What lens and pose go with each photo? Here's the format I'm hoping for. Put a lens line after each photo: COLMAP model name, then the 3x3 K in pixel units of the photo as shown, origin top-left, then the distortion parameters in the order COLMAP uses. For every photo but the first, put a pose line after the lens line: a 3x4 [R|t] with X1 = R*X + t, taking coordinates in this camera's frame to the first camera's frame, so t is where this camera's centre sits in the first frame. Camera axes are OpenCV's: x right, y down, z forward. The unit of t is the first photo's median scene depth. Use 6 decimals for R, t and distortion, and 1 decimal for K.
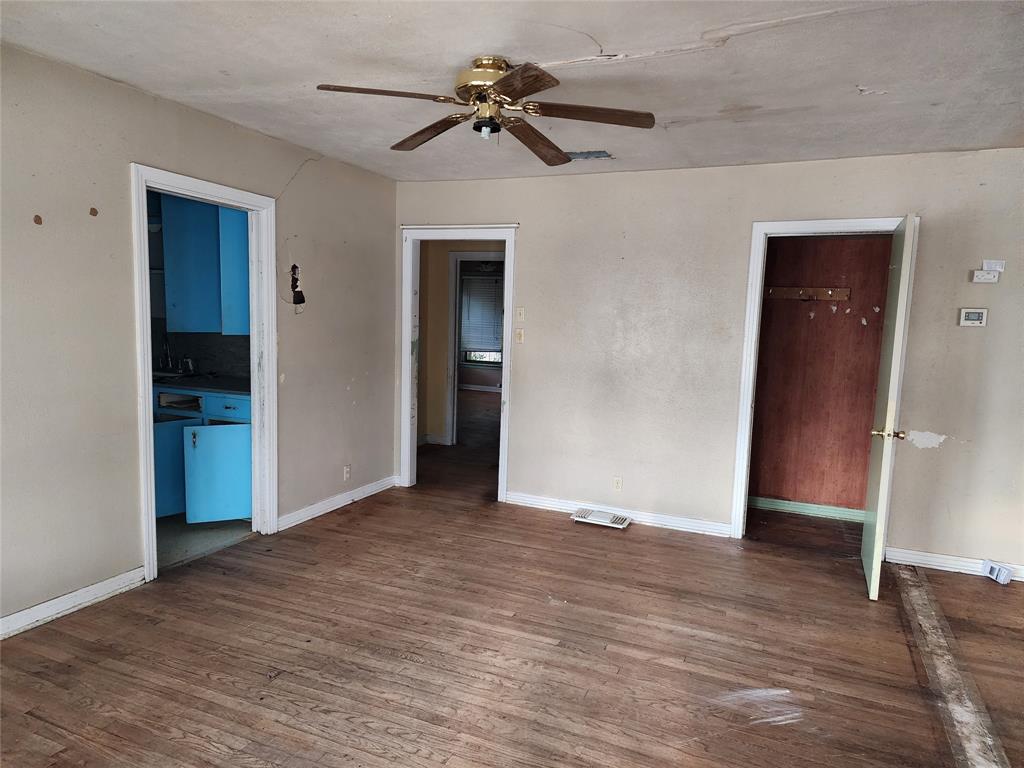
lens RADIAL K [[675.9, 0, 512.0], [0, 675.9, 384.0], [0, 0, 1]] dist [0.003831, 0.000240]
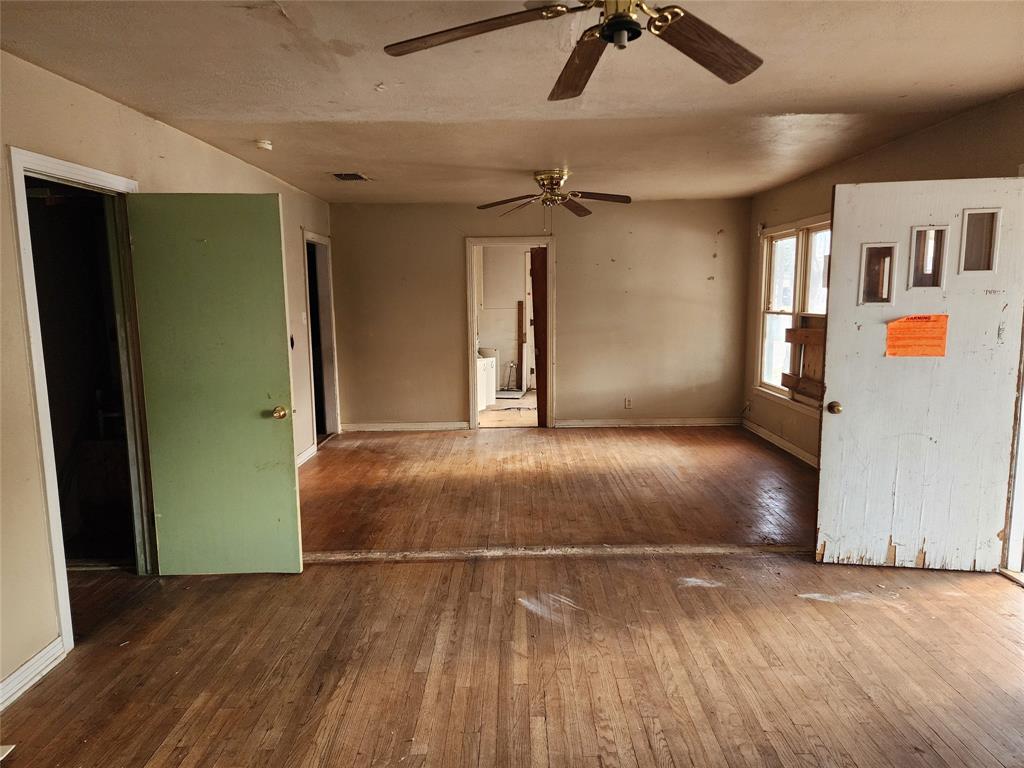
lens RADIAL K [[675.9, 0, 512.0], [0, 675.9, 384.0], [0, 0, 1]] dist [0.003831, 0.000240]
pose [[-0.390598, -0.149012, 0.908421, -0.564492], [0.103557, 0.973436, 0.204203, -0.158934], [-0.914718, 0.173835, -0.364790, 1.208643]]
